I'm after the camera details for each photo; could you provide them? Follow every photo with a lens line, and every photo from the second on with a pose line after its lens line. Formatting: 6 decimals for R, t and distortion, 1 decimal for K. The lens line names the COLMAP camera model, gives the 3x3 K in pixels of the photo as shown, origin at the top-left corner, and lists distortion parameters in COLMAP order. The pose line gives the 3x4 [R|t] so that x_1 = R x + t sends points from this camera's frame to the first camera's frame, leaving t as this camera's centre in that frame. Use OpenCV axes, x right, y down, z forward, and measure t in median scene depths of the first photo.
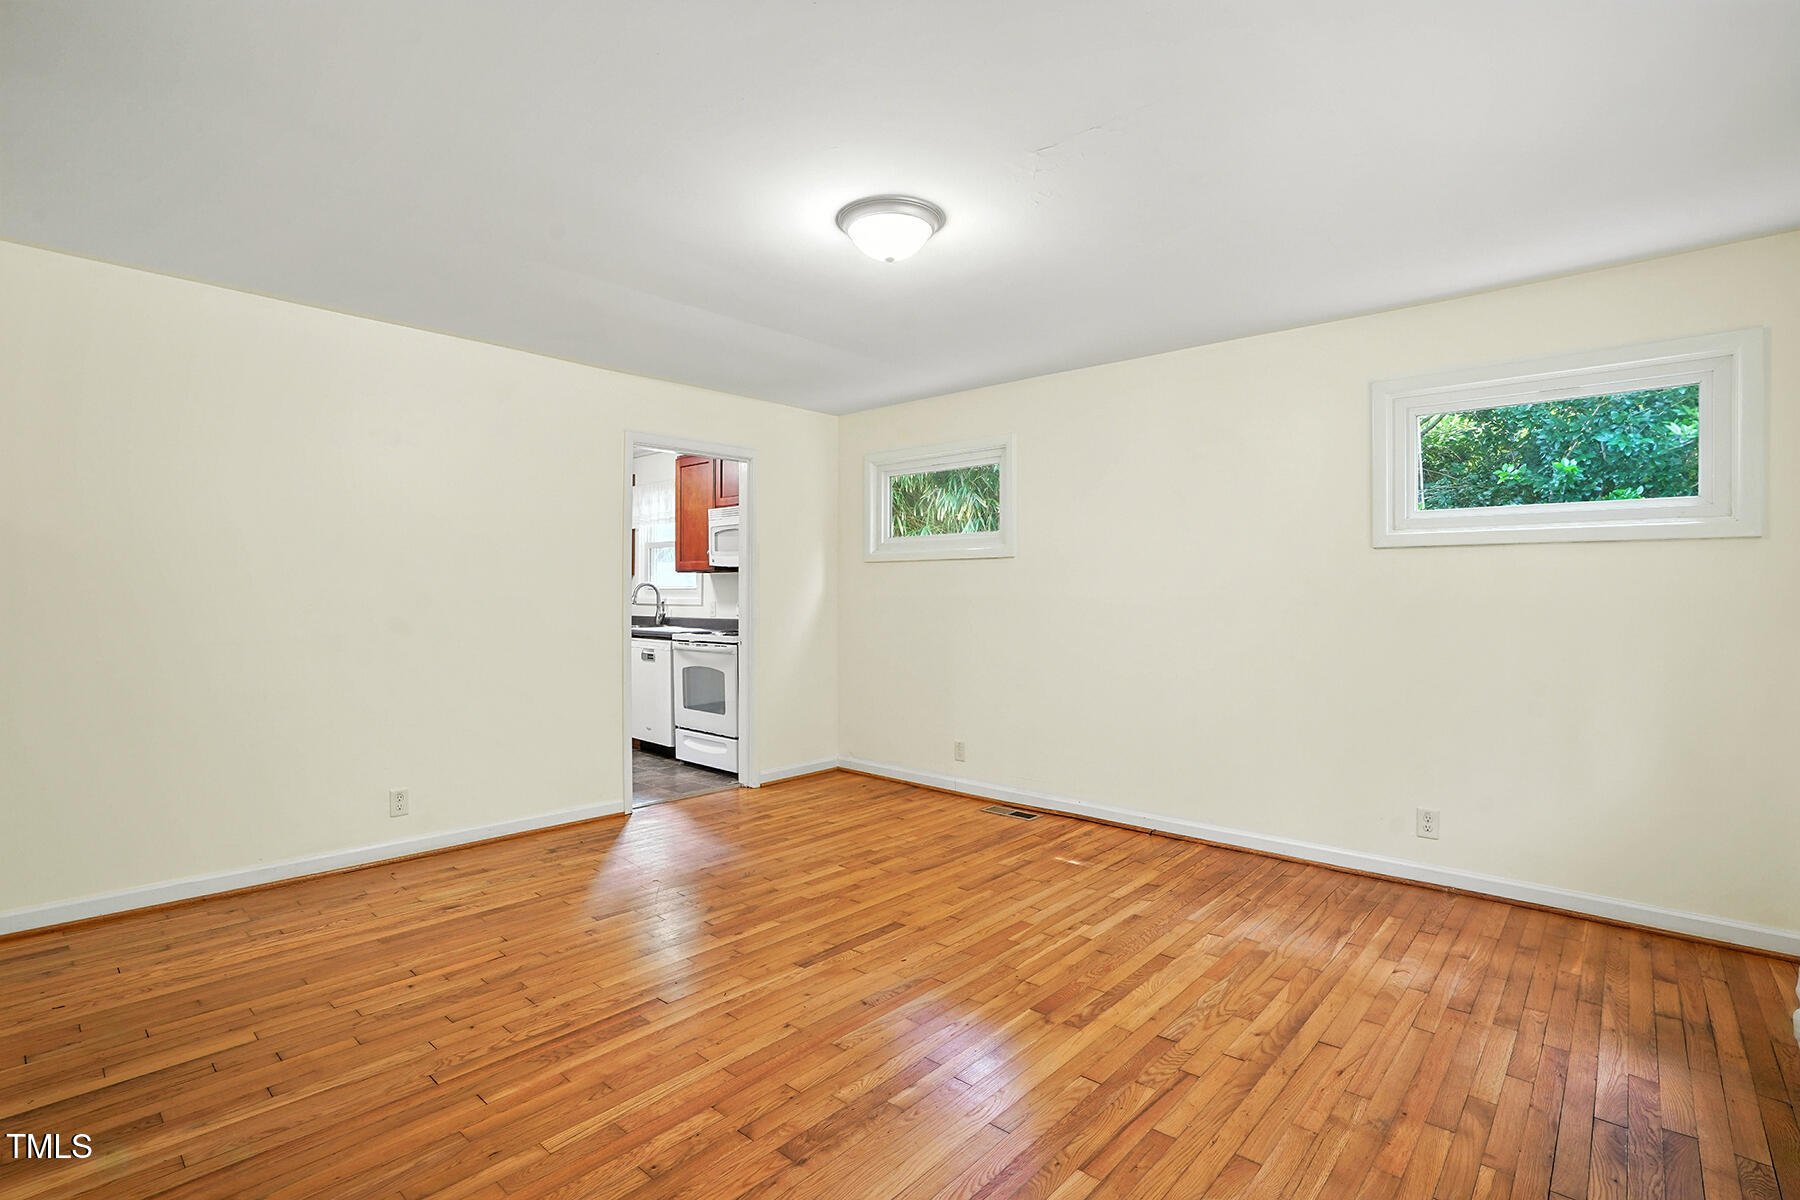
lens RADIAL K [[842.7, 0, 888.2], [0, 842.7, 595.4], [0, 0, 1]] dist [-0.061735, 0.020776]
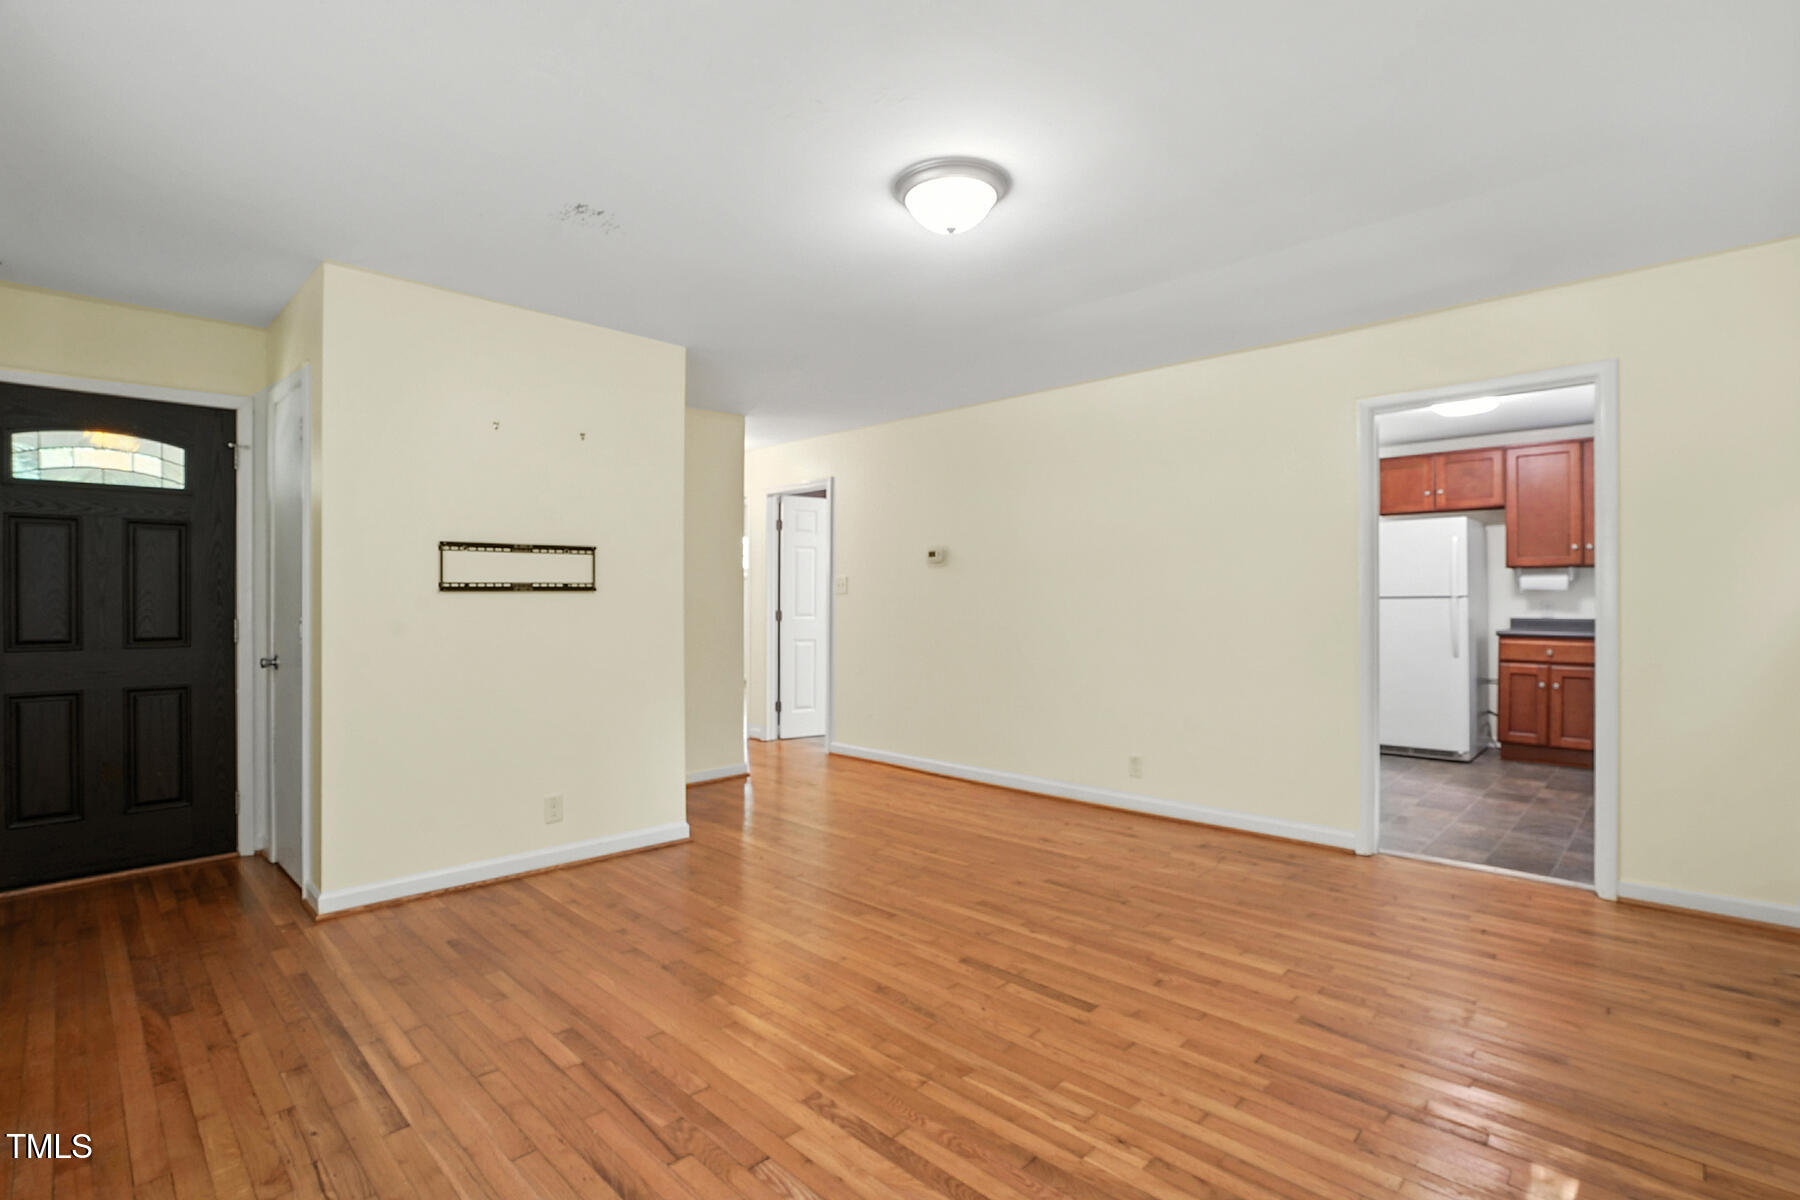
lens RADIAL K [[842.7, 0, 888.2], [0, 842.7, 595.4], [0, 0, 1]] dist [-0.061735, 0.020776]
pose [[-0.038983, -0.006112, -0.999221, 0.760120], [0.004588, 0.999970, -0.006295, 0.006379], [0.999229, -0.004829, -0.038954, 0.791781]]
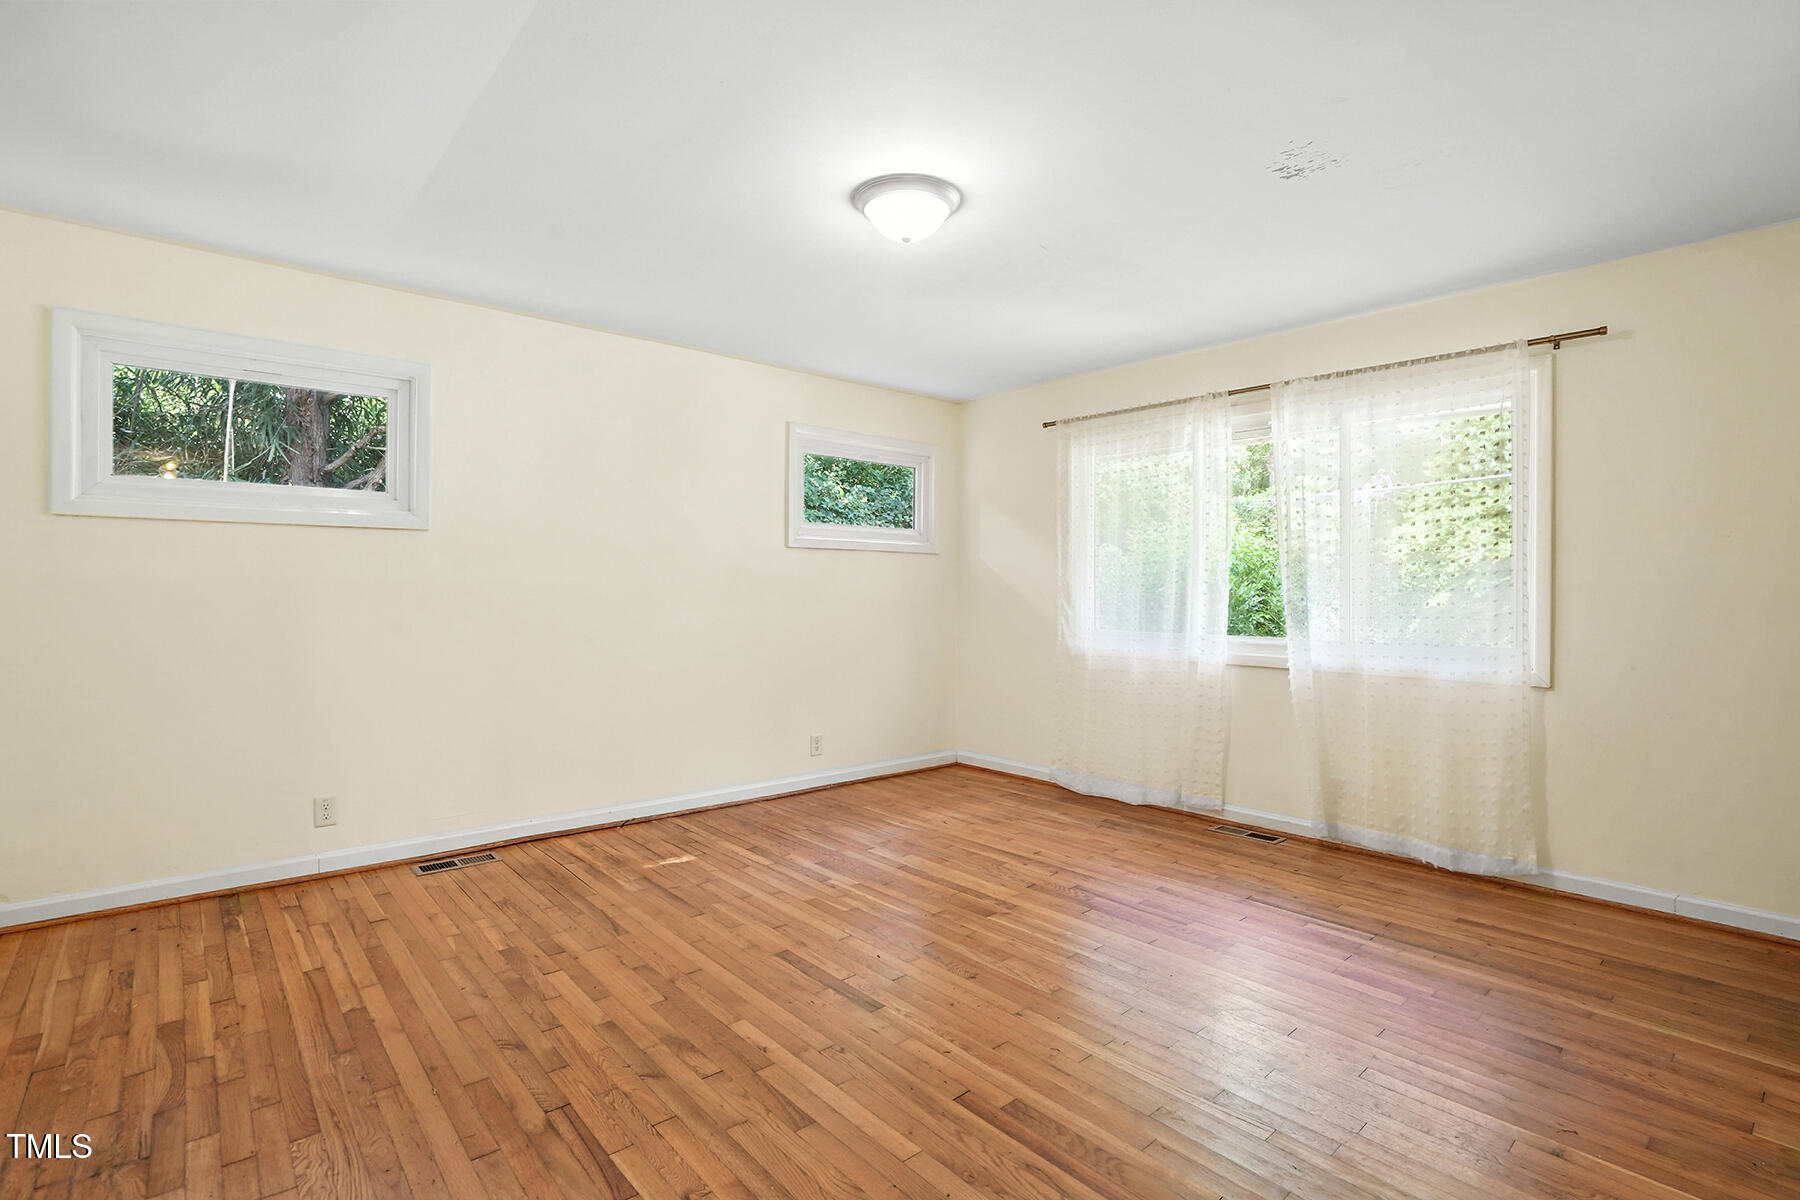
lens RADIAL K [[842.7, 0, 888.2], [0, 842.7, 595.4], [0, 0, 1]] dist [-0.061735, 0.020776]
pose [[0.116833, -0.010834, 0.993092, -0.800279], [-0.004680, 0.999923, 0.011460, 0.003045], [-0.993141, -0.005987, 0.116774, 0.742273]]
